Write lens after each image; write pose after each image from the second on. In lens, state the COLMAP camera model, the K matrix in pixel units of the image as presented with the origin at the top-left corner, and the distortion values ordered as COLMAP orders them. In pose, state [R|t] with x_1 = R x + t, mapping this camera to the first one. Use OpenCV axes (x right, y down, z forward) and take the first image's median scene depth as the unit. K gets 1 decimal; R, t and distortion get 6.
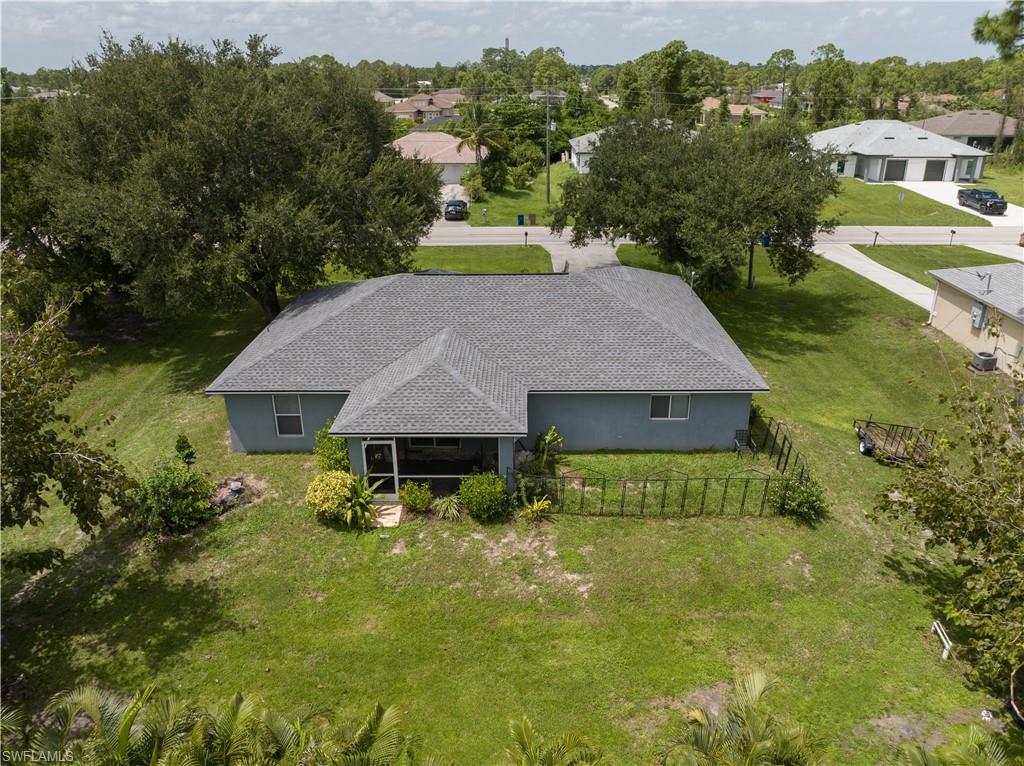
lens RADIAL K [[743.4, 0, 506.2], [0, 743.4, 379.1], [0, 0, 1]] dist [-0.032138, -0.004504]
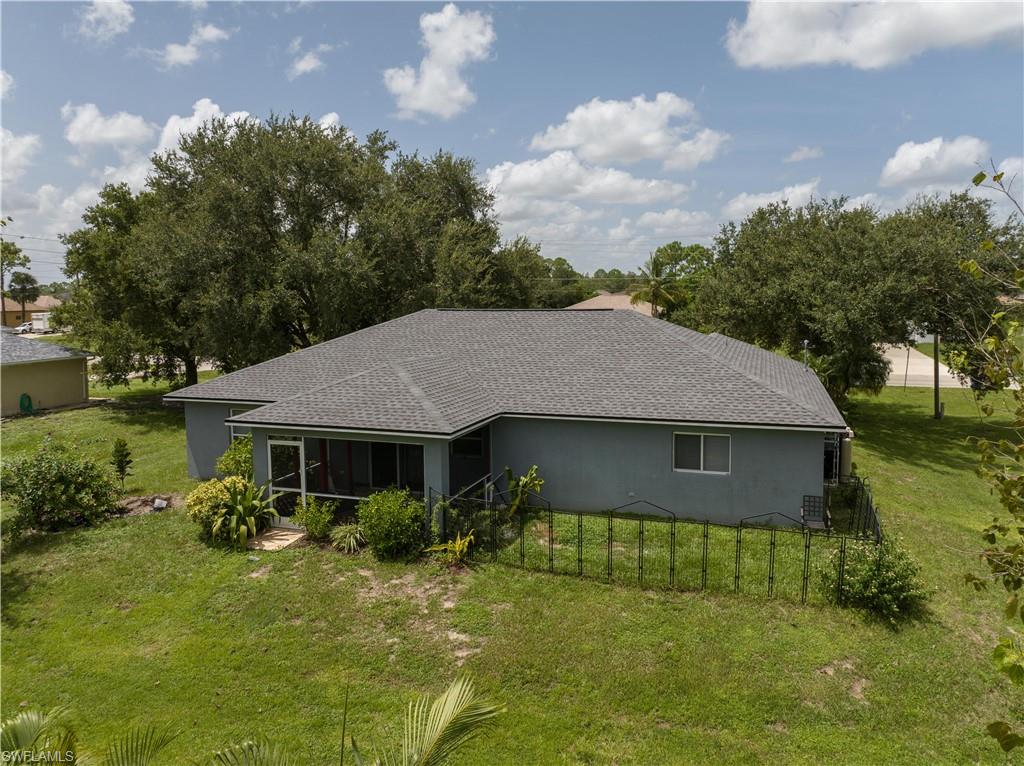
lens RADIAL K [[743.4, 0, 520.1], [0, 743.4, 373.6], [0, 0, 1]] dist [-0.032138, -0.004504]
pose [[0.953732, 0.033300, -0.298809, 0.298830], [-0.117319, 0.956281, -0.267886, 0.196141], [0.276825, 0.290547, 0.915942, 0.328869]]
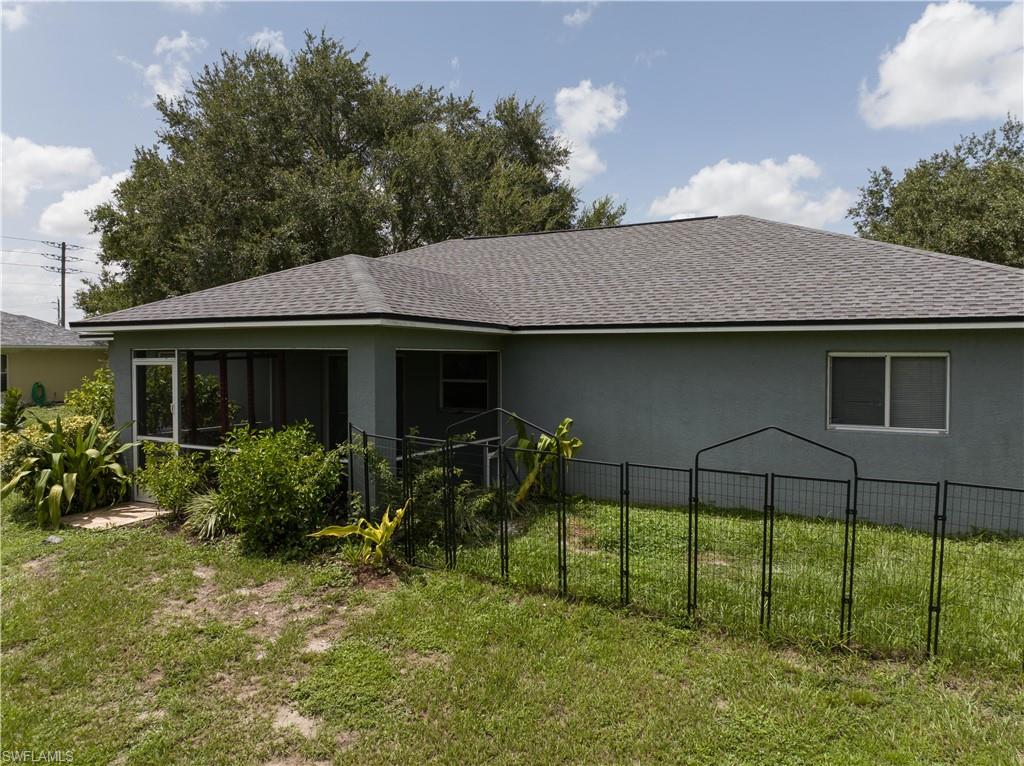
lens RADIAL K [[743.4, 0, 504.3], [0, 743.4, 386.4], [0, 0, 1]] dist [-0.032138, -0.004504]
pose [[0.883069, 0.028692, -0.468365, 0.251259], [-0.192353, 0.932548, -0.305539, 0.202594], [0.428007, 0.359903, 0.829023, 0.708963]]
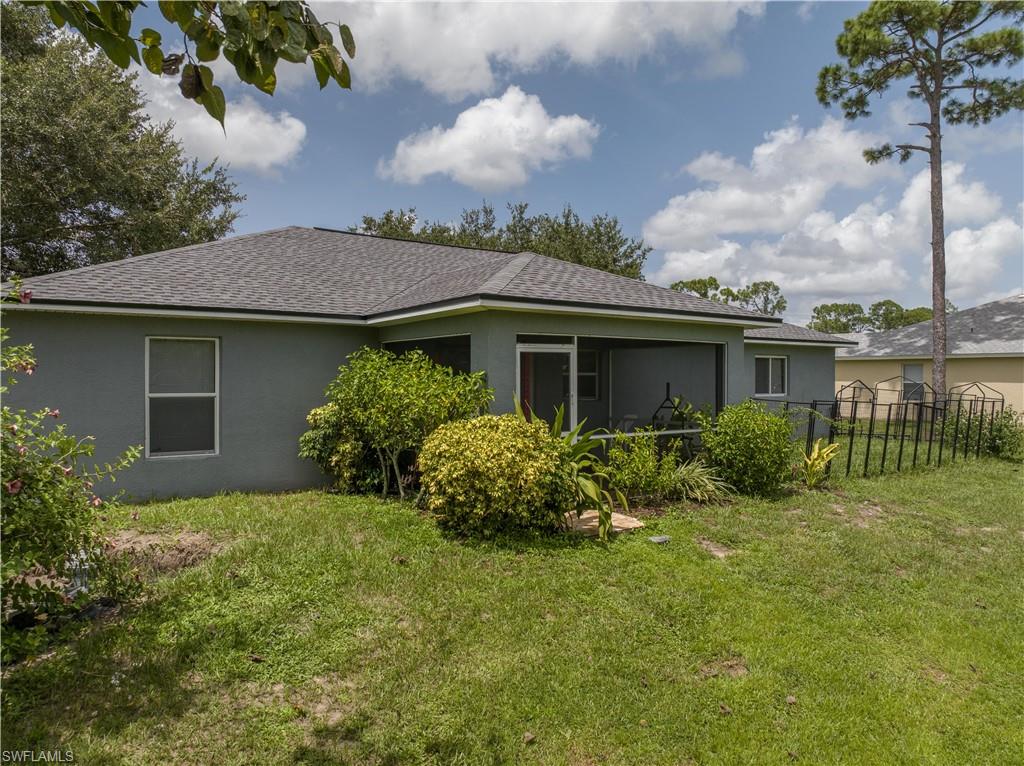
lens RADIAL K [[743.4, 0, 512.5], [0, 743.4, 383.4], [0, 0, 1]] dist [-0.032138, -0.004504]
pose [[0.800877, 0.002944, 0.598821, -0.443876], [0.230429, 0.921474, -0.312712, 0.233302], [-0.552718, 0.388430, 0.737309, 0.705128]]
